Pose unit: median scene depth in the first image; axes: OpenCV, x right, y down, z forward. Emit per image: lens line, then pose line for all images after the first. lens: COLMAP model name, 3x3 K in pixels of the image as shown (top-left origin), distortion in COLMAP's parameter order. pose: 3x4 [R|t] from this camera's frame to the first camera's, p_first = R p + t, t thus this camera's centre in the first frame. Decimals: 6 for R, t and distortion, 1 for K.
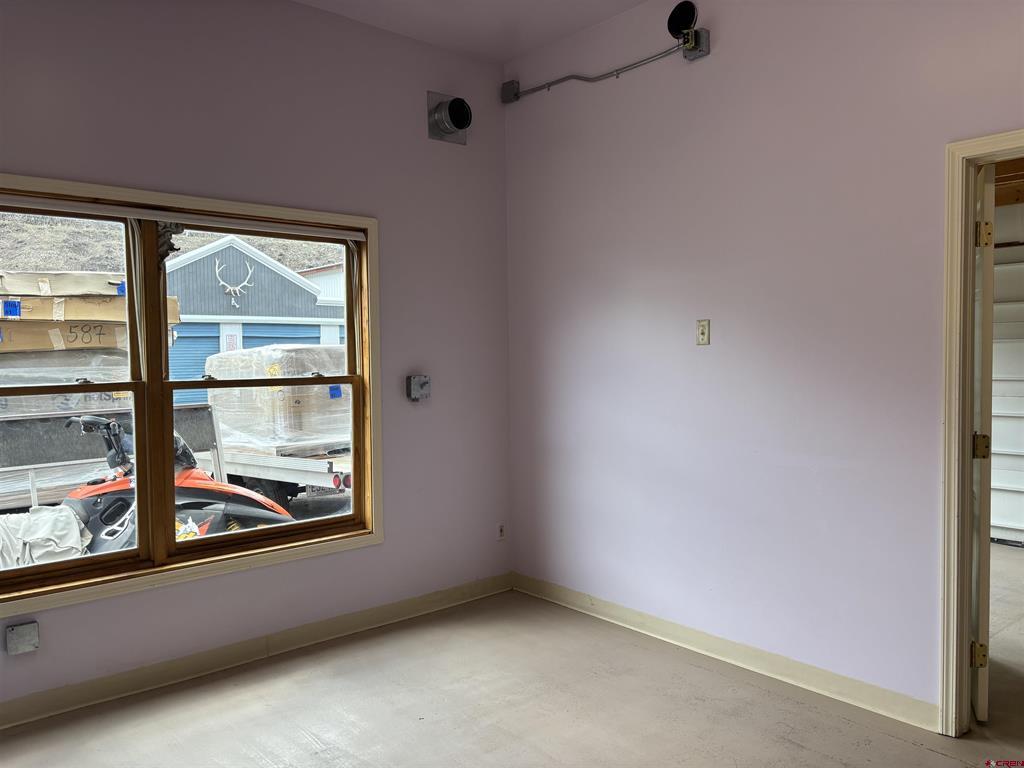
lens RADIAL K [[767.7, 0, 512.9], [0, 767.7, 388.0], [0, 0, 1]] dist [0.016256, -0.003206]
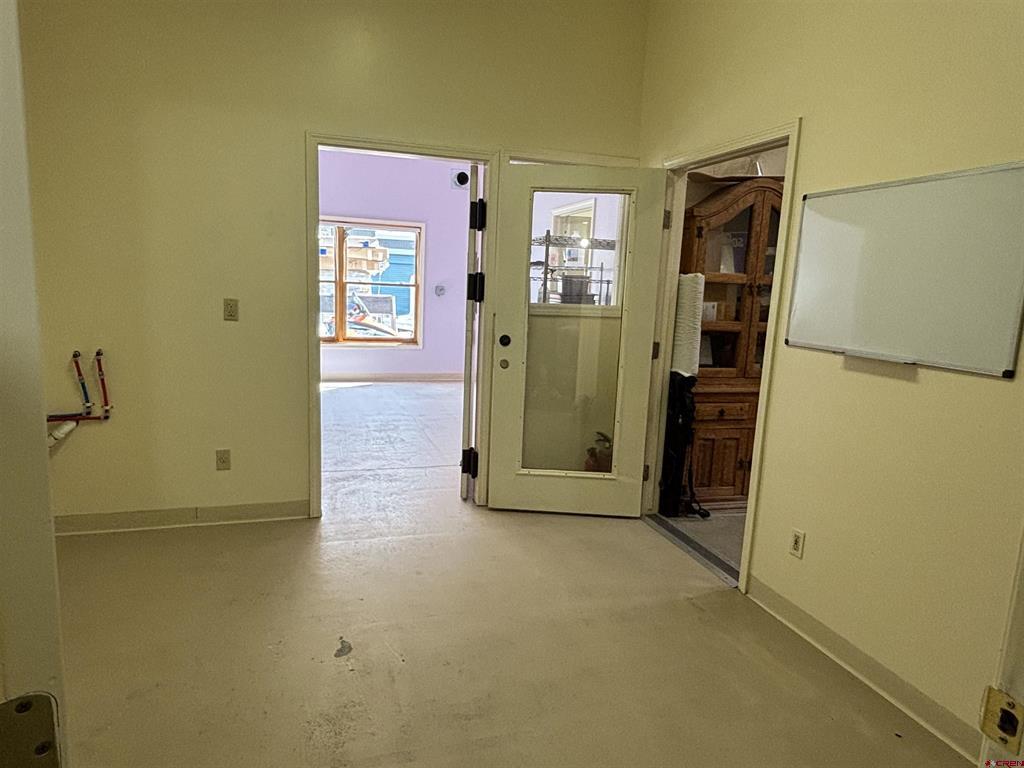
lens RADIAL K [[630.3, 0, 515.2], [0, 630.3, 384.0], [0, 0, 1]] dist [0.009076, 0.000376]
pose [[0.921486, 0.114694, -0.371092, 0.933786], [-0.074632, 0.989889, 0.120622, 0.035157], [0.381175, -0.083456, 0.920728, -0.866424]]
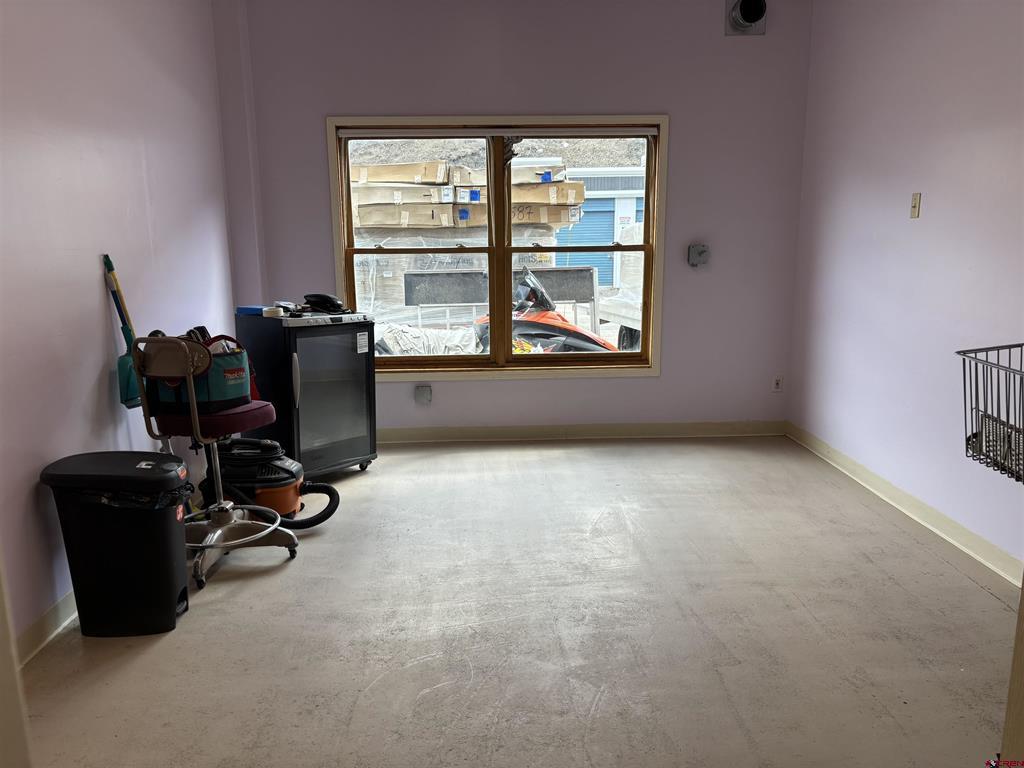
lens RADIAL K [[767.7, 0, 512.7], [0, 767.7, 388.1], [0, 0, 1]] dist [0.016256, -0.003206]
pose [[0.786627, 0.125489, -0.604542, 0.420456], [-0.026053, 0.985002, 0.170563, 0.006580], [0.616879, -0.118419, 0.778098, -0.161478]]
